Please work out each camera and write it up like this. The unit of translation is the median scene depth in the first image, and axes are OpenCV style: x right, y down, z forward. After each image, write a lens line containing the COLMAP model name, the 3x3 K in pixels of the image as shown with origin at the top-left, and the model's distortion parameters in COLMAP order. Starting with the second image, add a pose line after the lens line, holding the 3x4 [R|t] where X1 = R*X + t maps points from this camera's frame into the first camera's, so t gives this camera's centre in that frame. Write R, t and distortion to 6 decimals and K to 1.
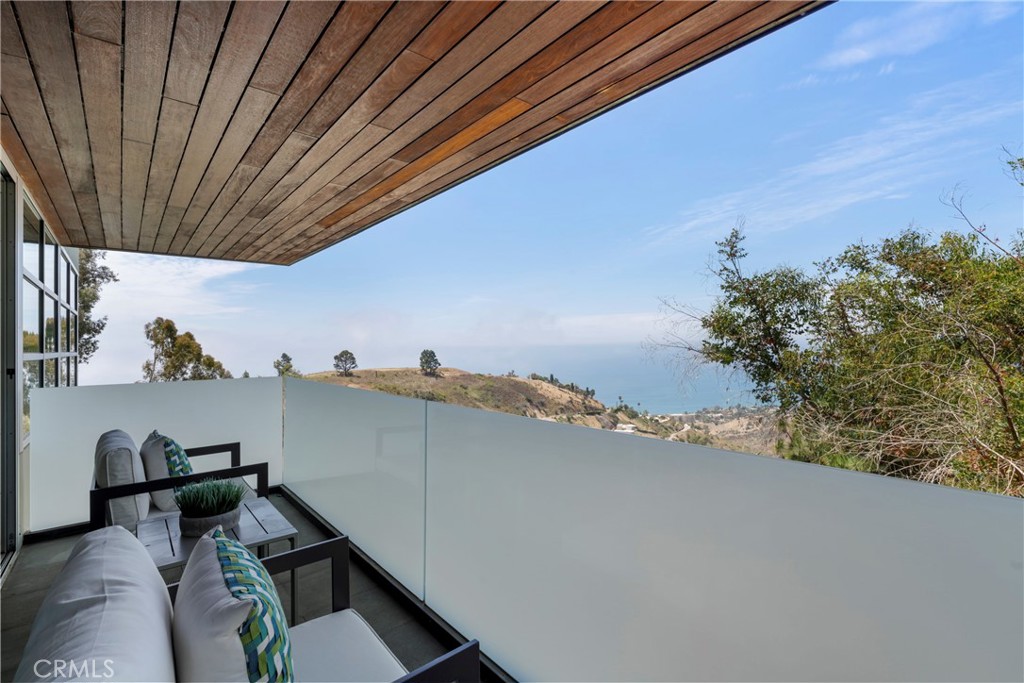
lens RADIAL K [[466.8, 0, 514.3], [0, 466.8, 340.5], [0, 0, 1]] dist [-0.000594, 0.000485]
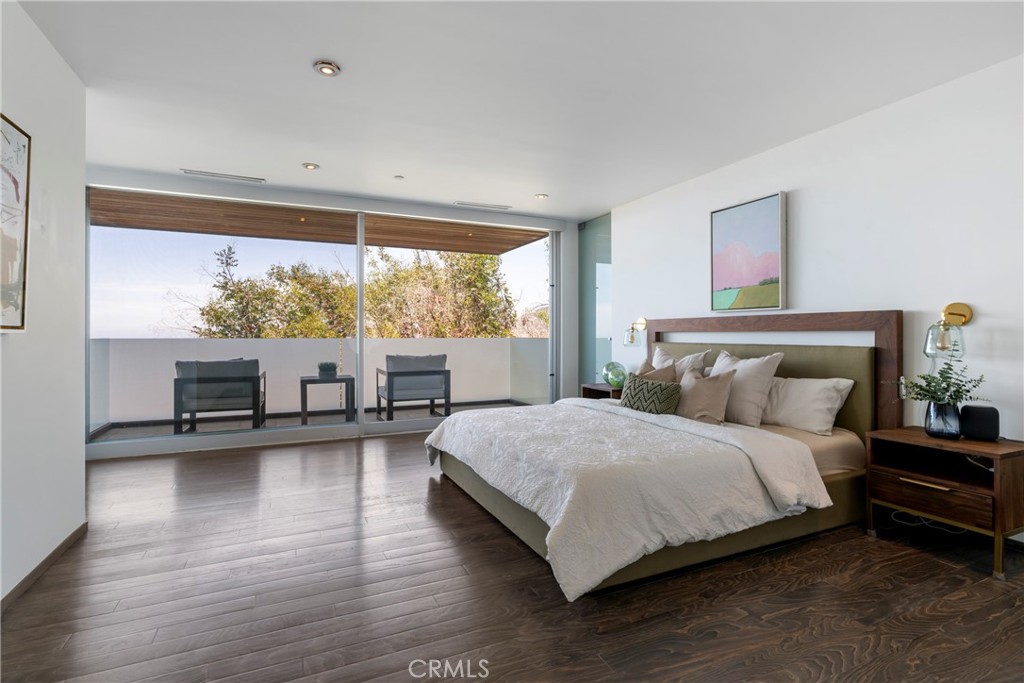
lens RADIAL K [[486.5, 0, 515.3], [0, 486.5, 339.7], [0, 0, 1]] dist [-0.002905, -0.000889]
pose [[0.264374, -0.001100, 0.964420, -0.665617], [-0.002004, 0.999997, 0.001689, 0.035856], [-0.964418, -0.002379, 0.264371, -0.188573]]
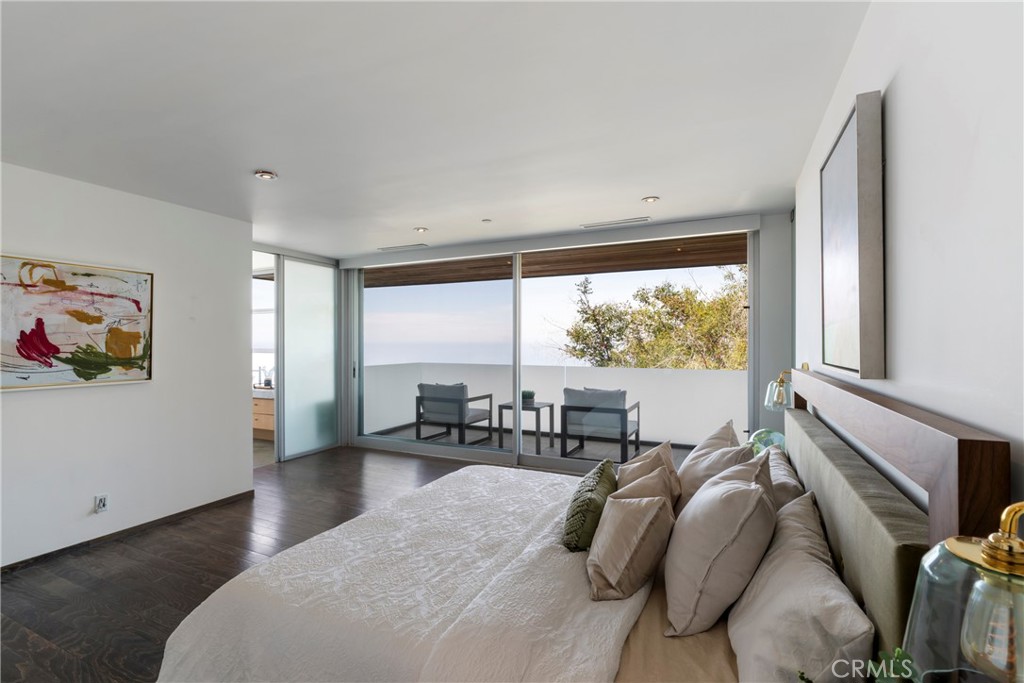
lens RADIAL K [[466.8, 0, 514.3], [0, 466.8, 340.5], [0, 0, 1]] dist [-0.000594, 0.000485]
pose [[0.912552, 0.010830, 0.408817, -0.412613], [-0.008086, 0.999932, -0.008440, 0.002410], [-0.408881, 0.004396, 0.912577, -0.378502]]
